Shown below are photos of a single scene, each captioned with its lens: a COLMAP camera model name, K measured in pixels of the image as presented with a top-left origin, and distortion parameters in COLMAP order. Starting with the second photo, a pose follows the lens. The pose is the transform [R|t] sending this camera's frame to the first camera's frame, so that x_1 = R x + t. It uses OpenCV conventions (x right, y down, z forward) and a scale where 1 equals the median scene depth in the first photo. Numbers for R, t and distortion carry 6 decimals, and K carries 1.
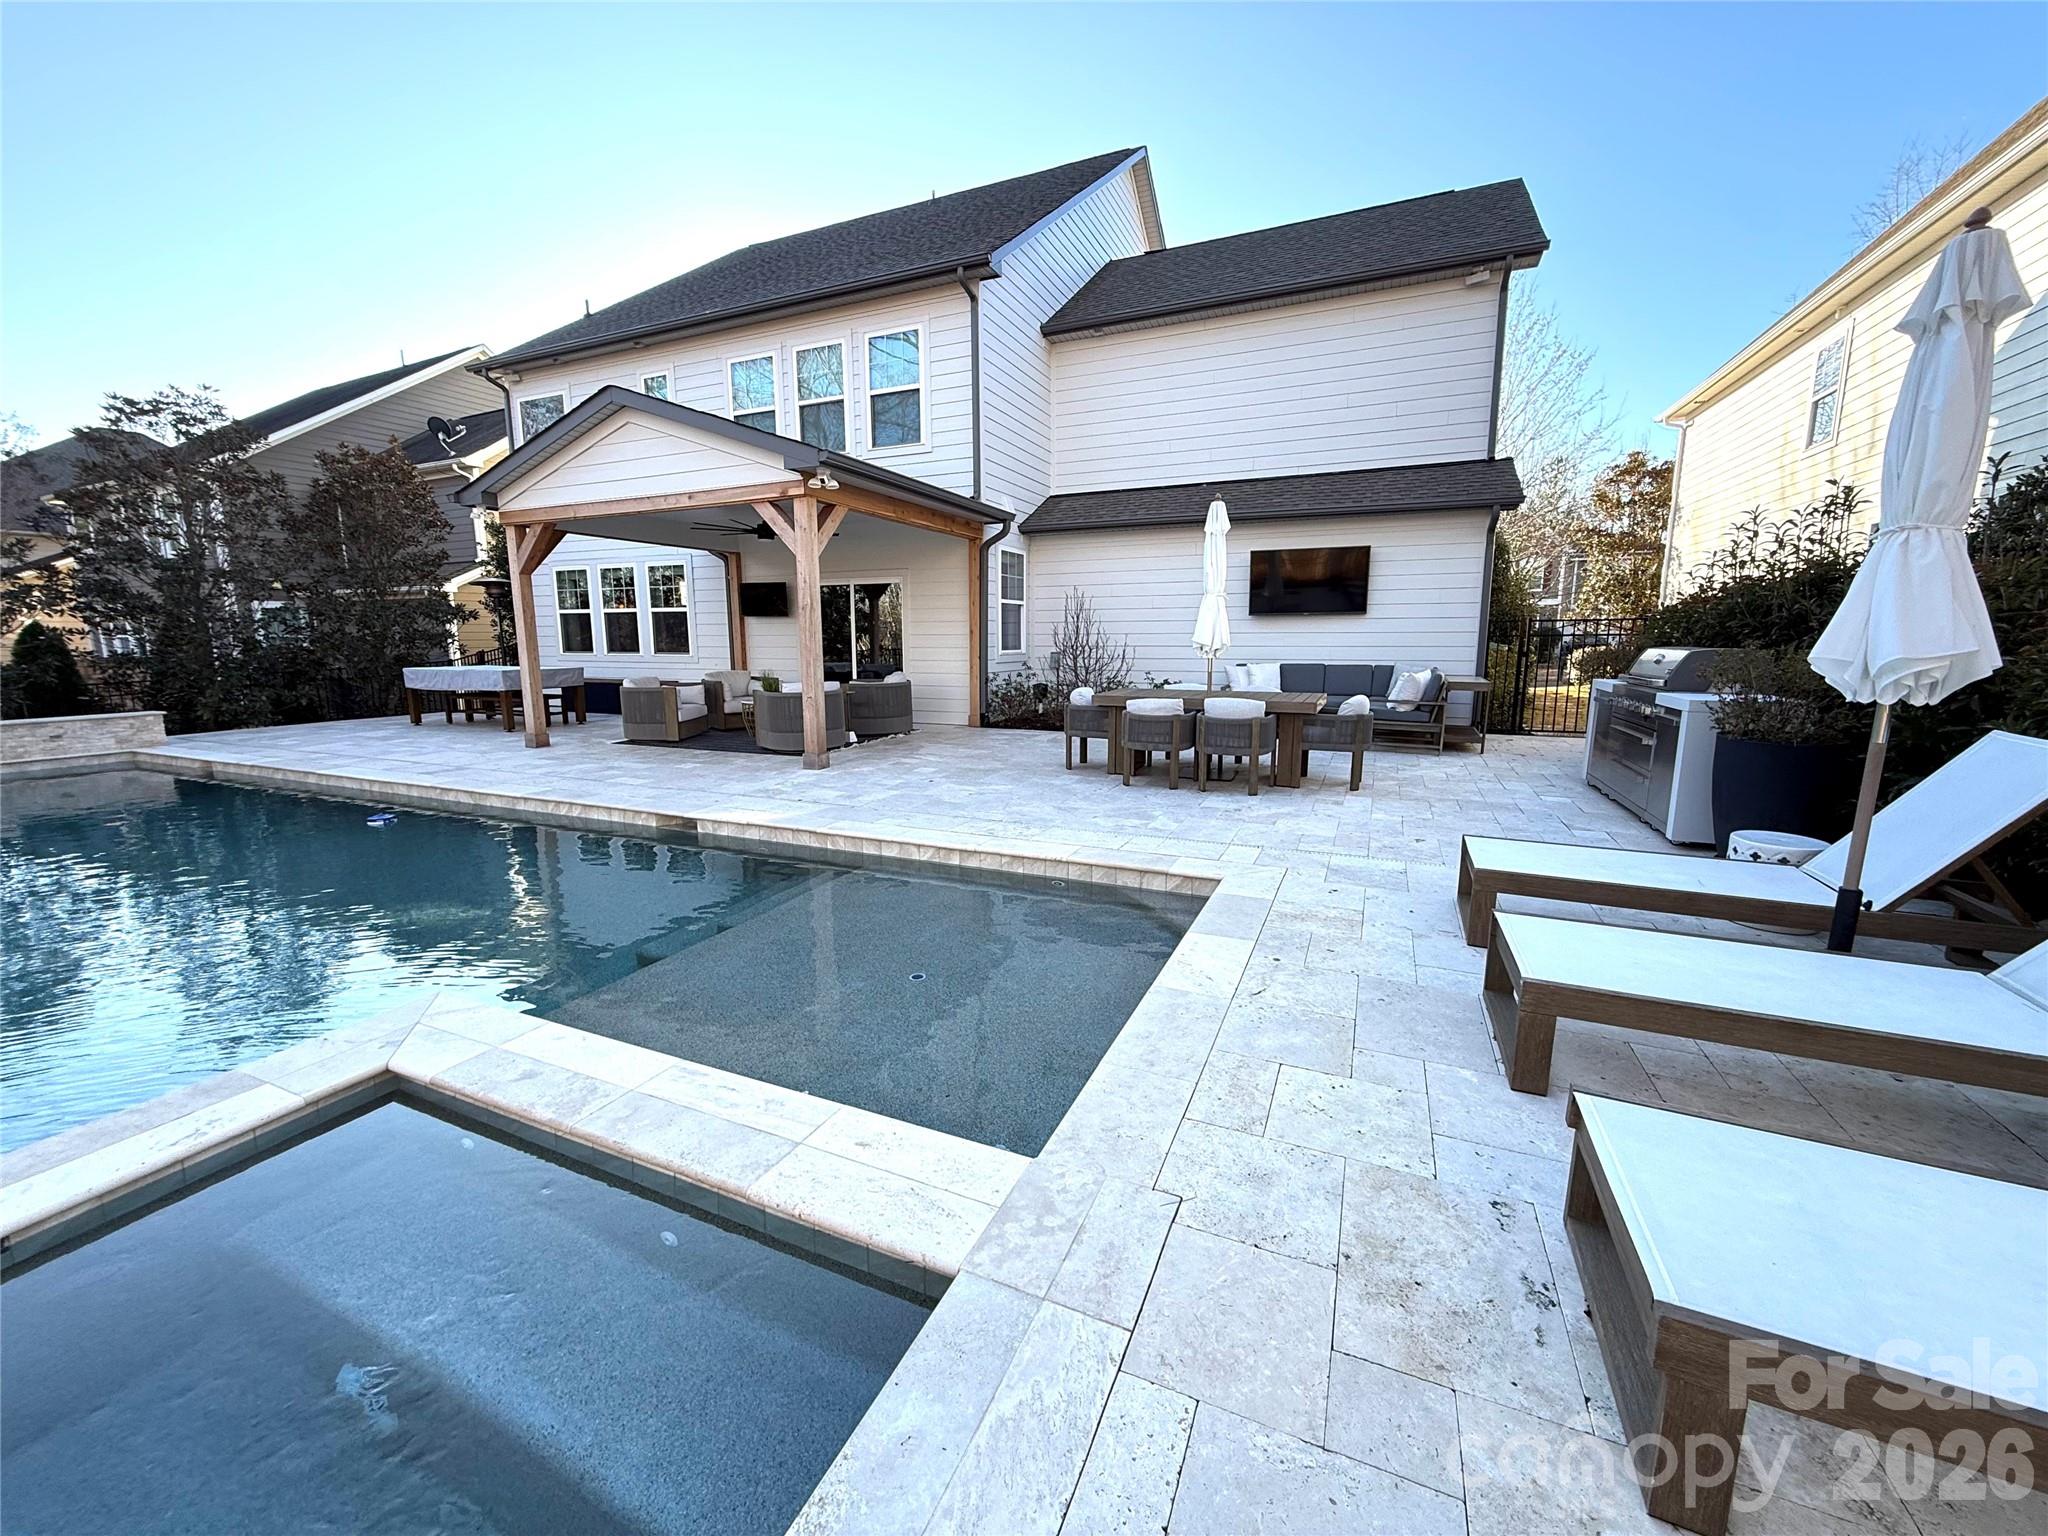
lens RADIAL K [[807.0, 0, 1010.8], [0, 807.0, 771.1], [0, 0, 1]] dist [0.005311, -0.001187]
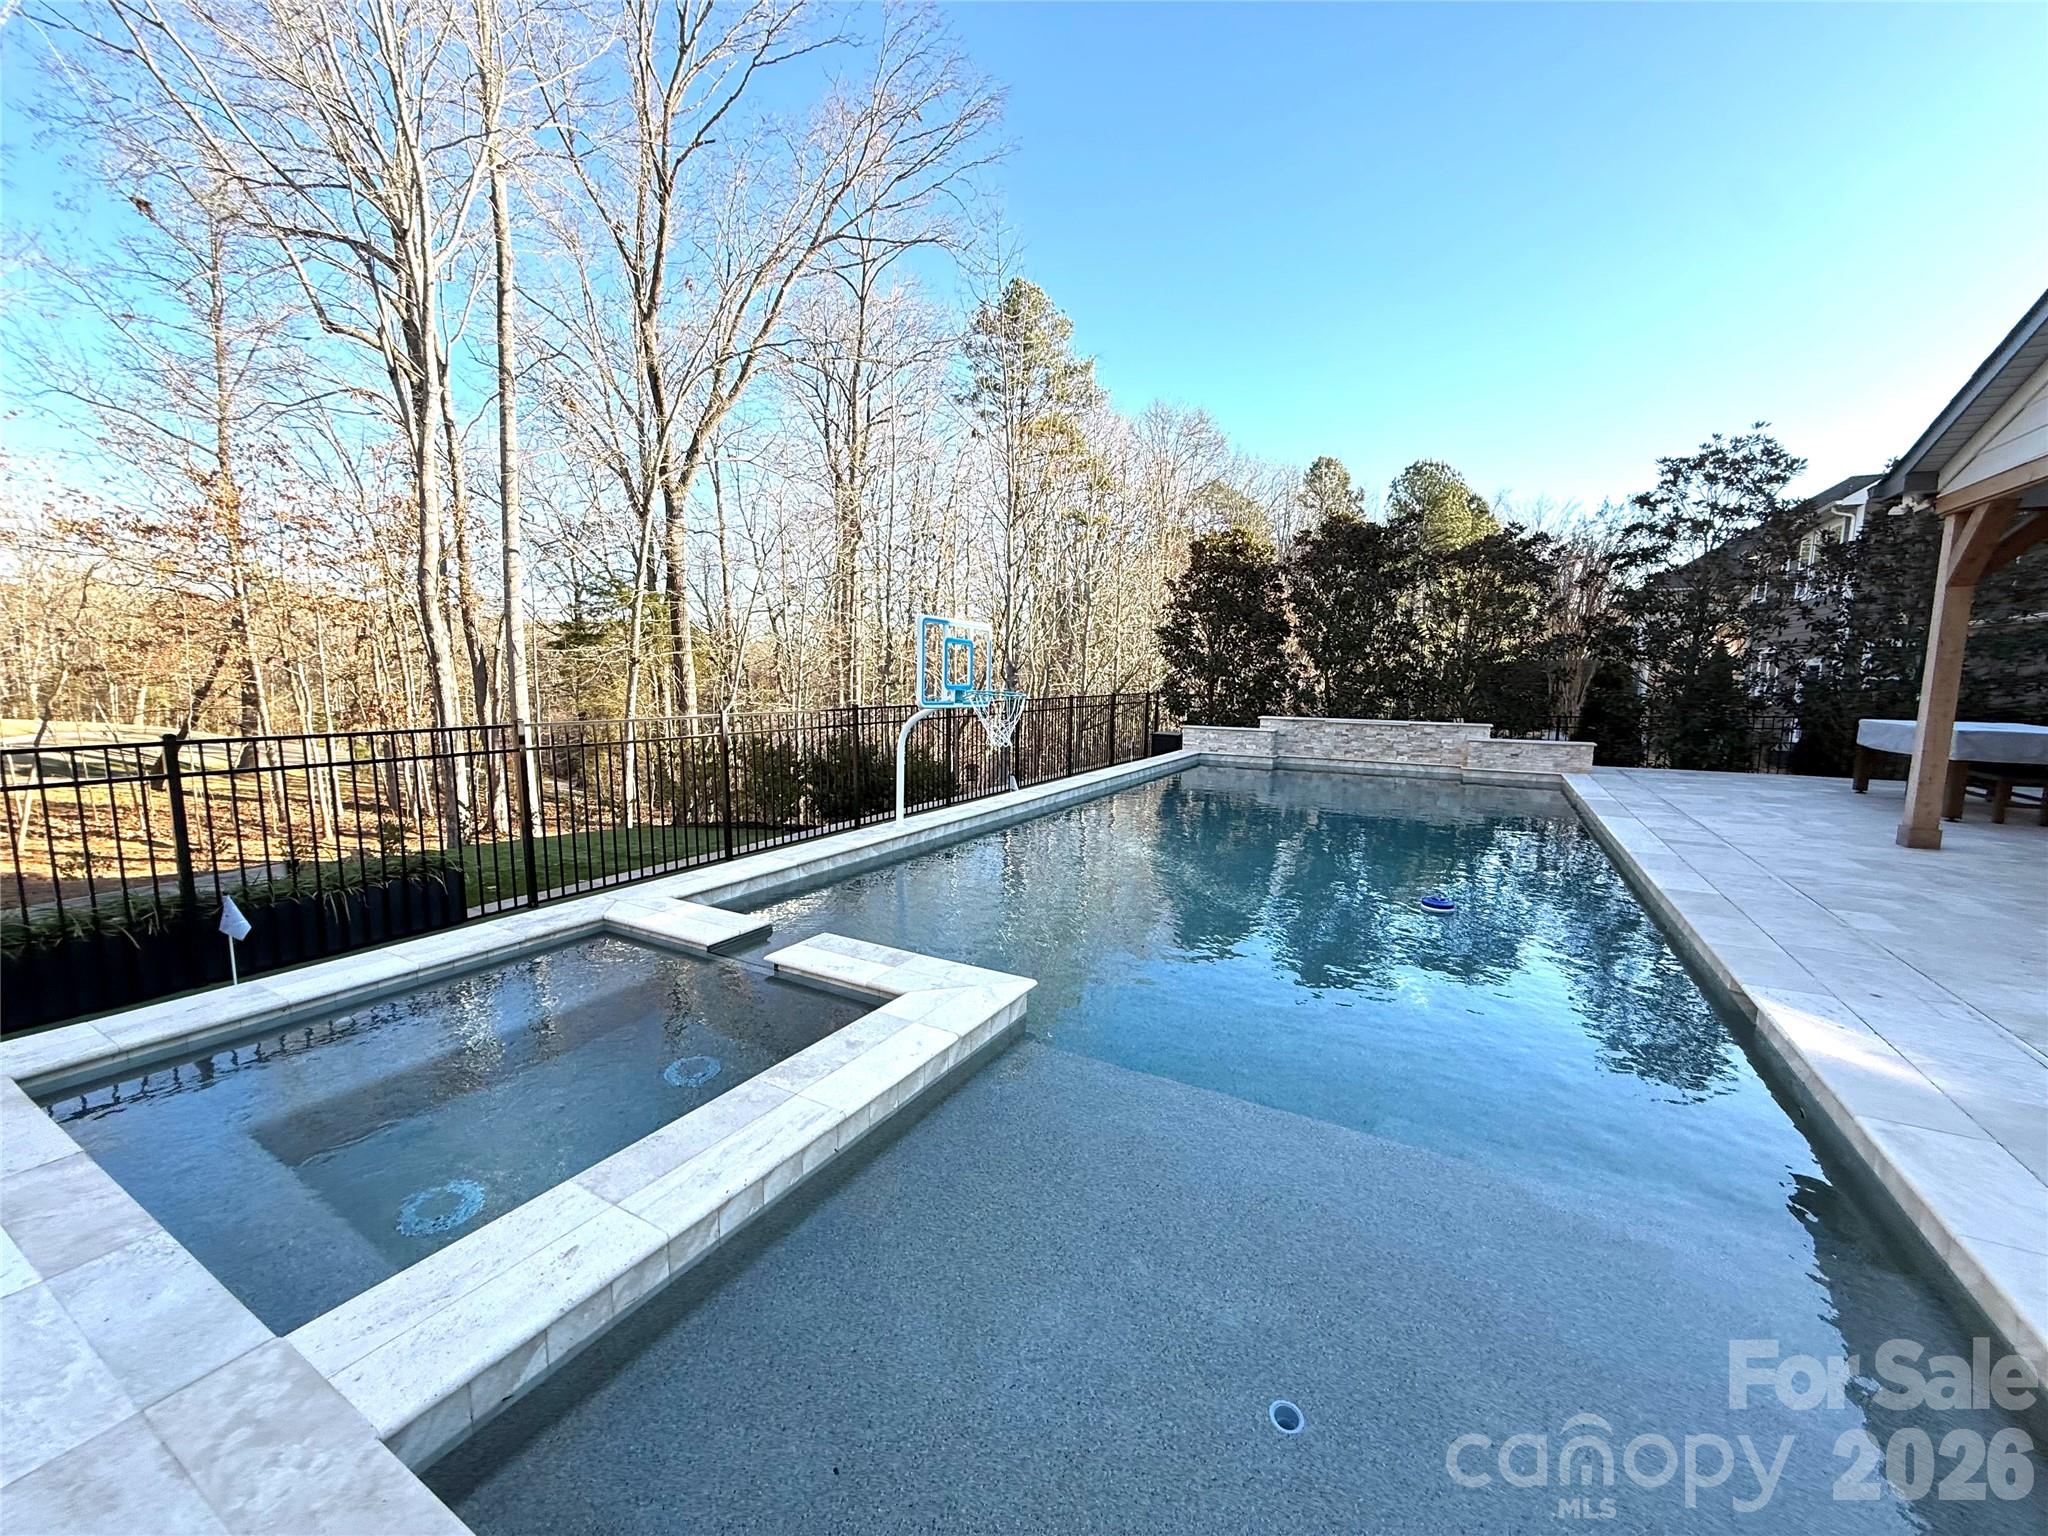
lens RADIAL K [[807.0, 0, 1013.2], [0, 807.0, 769.3], [0, 0, 1]] dist [0.005311, -0.001187]
pose [[-0.092708, 0.120131, -0.988420, 0.131595], [-0.171815, 0.975874, 0.134722, -0.056244], [0.980757, 0.182315, -0.069831, 0.329459]]
